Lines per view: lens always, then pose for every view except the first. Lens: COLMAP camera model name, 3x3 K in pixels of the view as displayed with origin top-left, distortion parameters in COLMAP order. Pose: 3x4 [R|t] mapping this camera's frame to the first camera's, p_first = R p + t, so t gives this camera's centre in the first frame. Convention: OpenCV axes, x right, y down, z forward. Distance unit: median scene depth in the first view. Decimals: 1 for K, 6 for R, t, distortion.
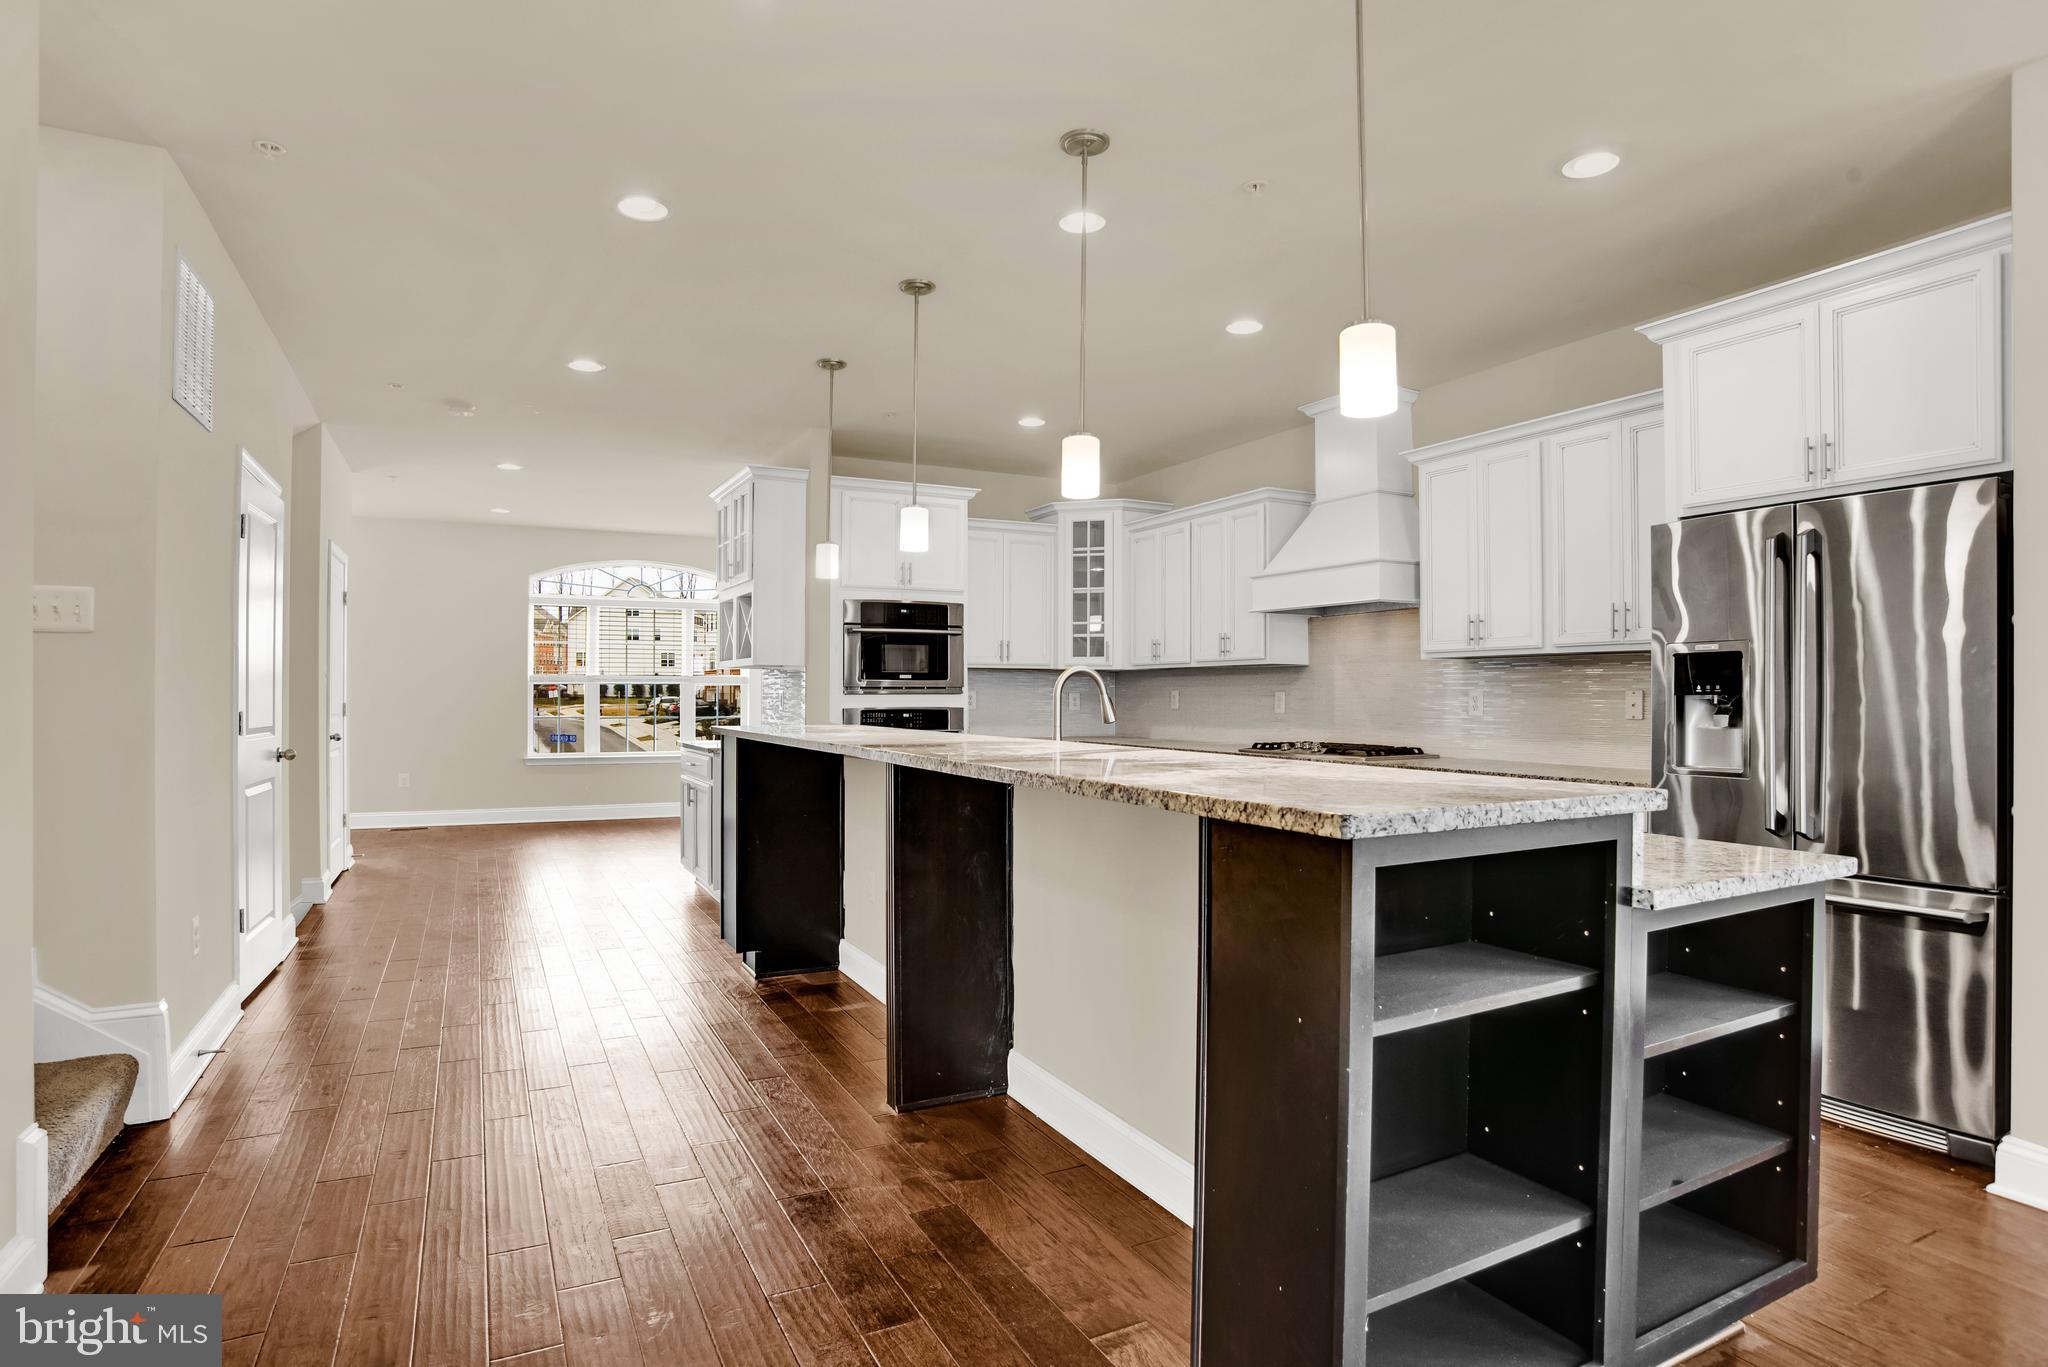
lens RADIAL K [[1047.1, 0, 1025.5], [0, 1047.1, 700.0], [0, 0, 1]] dist [-0.000655, -0.000100]
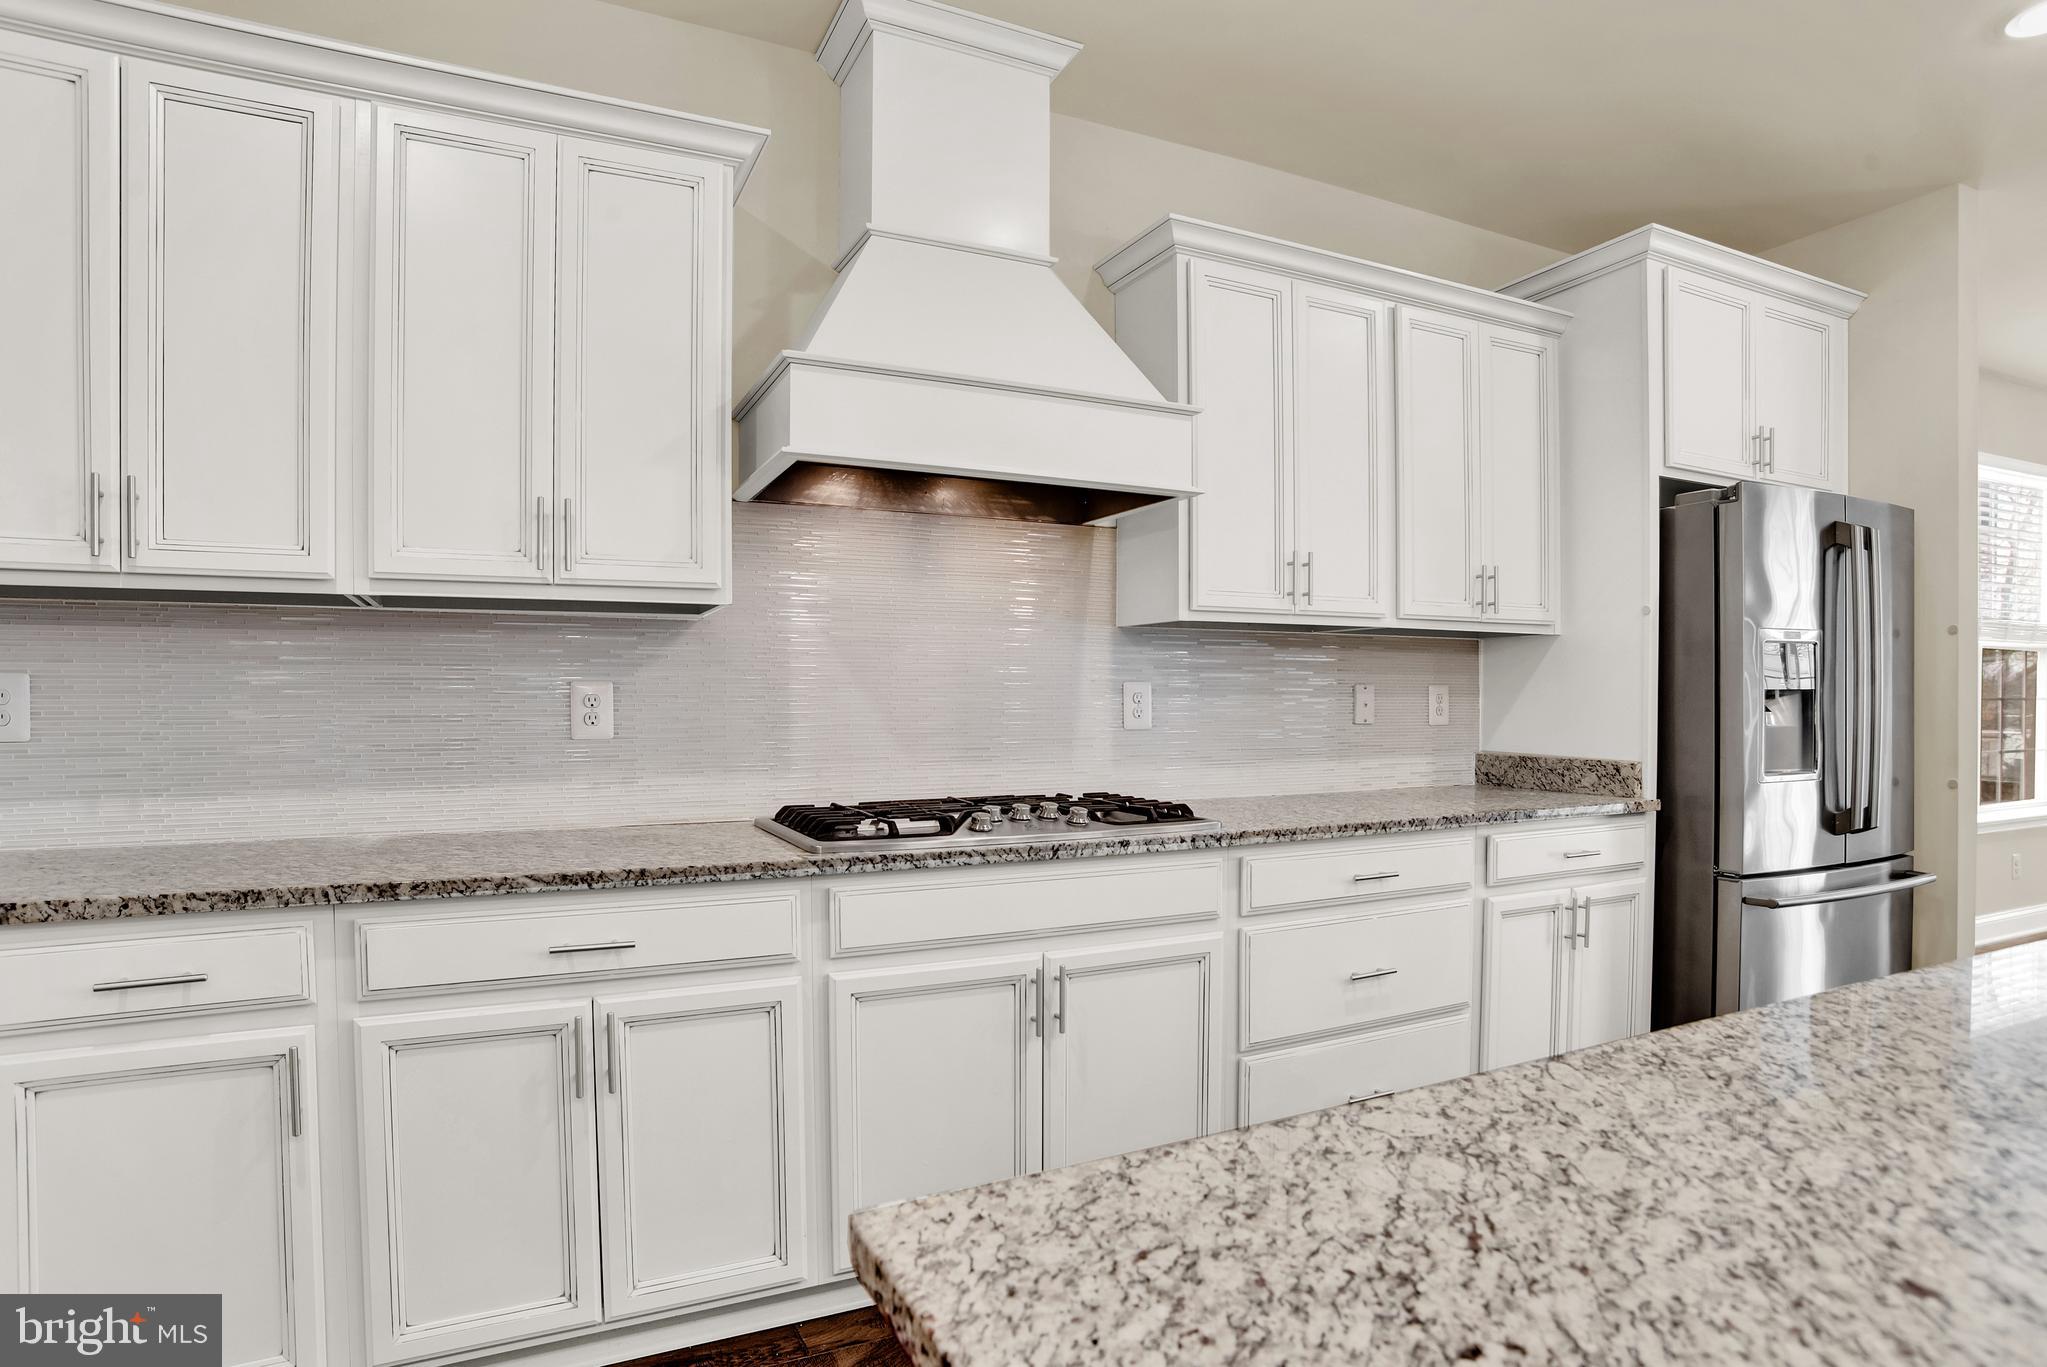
lens RADIAL K [[1092.0, 0, 1023.5], [0, 1092.0, 683.5], [0, 0, 1]] dist [0.000037, -0.000016]
pose [[0.041477, 0.003094, 0.999135, -0.171666], [-0.001361, 0.999994, -0.003040, -0.006906], [-0.999139, -0.001233, 0.041480, 1.052321]]
